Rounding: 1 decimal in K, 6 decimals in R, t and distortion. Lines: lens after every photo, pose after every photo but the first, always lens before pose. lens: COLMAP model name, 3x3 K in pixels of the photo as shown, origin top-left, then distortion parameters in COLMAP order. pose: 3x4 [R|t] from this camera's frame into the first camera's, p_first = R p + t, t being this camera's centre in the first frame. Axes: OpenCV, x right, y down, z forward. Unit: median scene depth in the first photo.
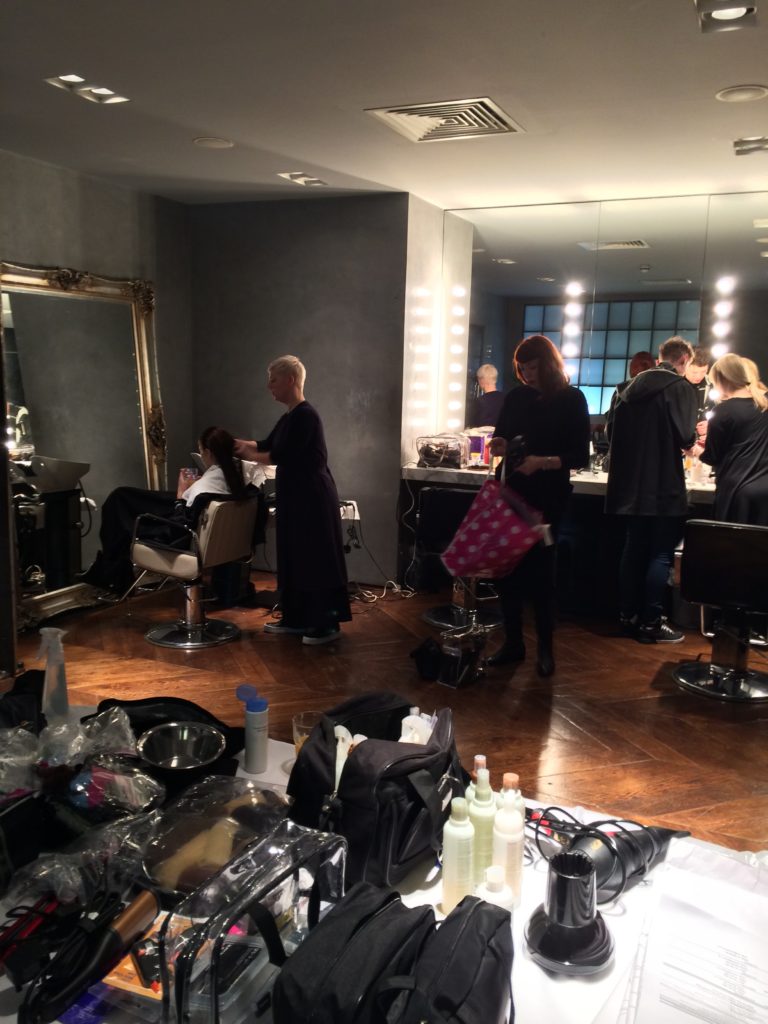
lens RADIAL K [[864.7, 0, 389.8], [0, 864.7, 514.6], [0, 0, 1]] dist [0.041200, -0.019218]
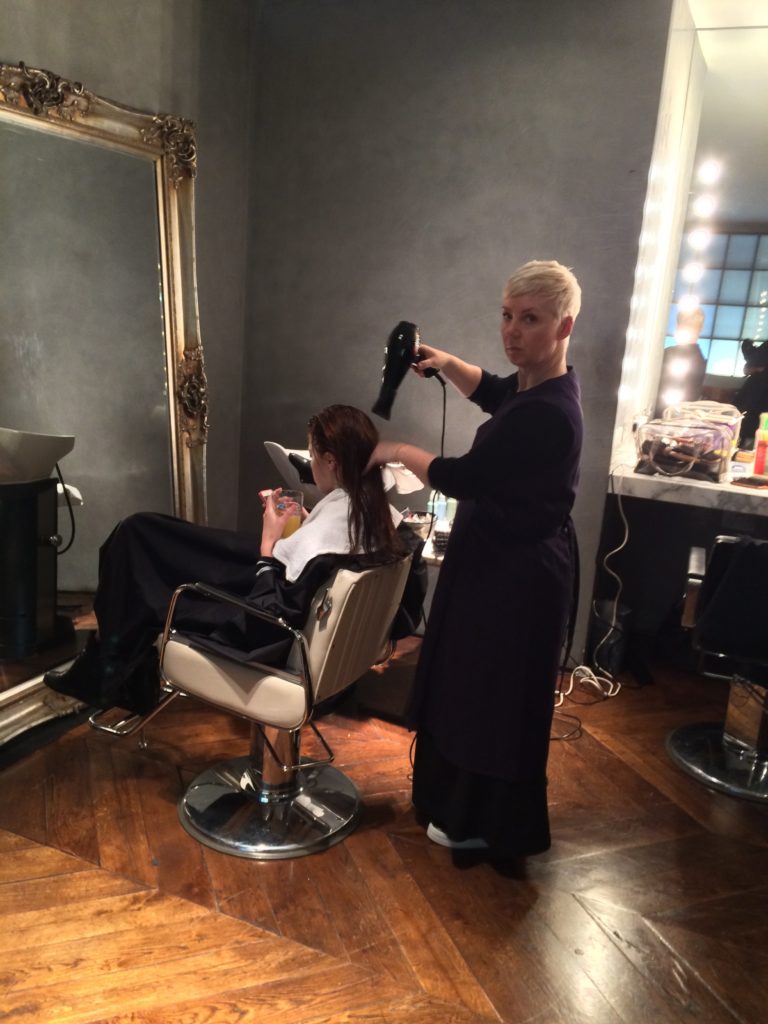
lens RADIAL K [[864.7, 0, 376.7], [0, 864.7, 511.4], [0, 0, 1]] dist [0.041200, -0.019218]
pose [[0.998851, 0.045403, 0.015338, -0.157984], [-0.046386, 0.996375, 0.071314, -0.066281], [-0.012045, -0.071944, 0.997336, 0.435196]]
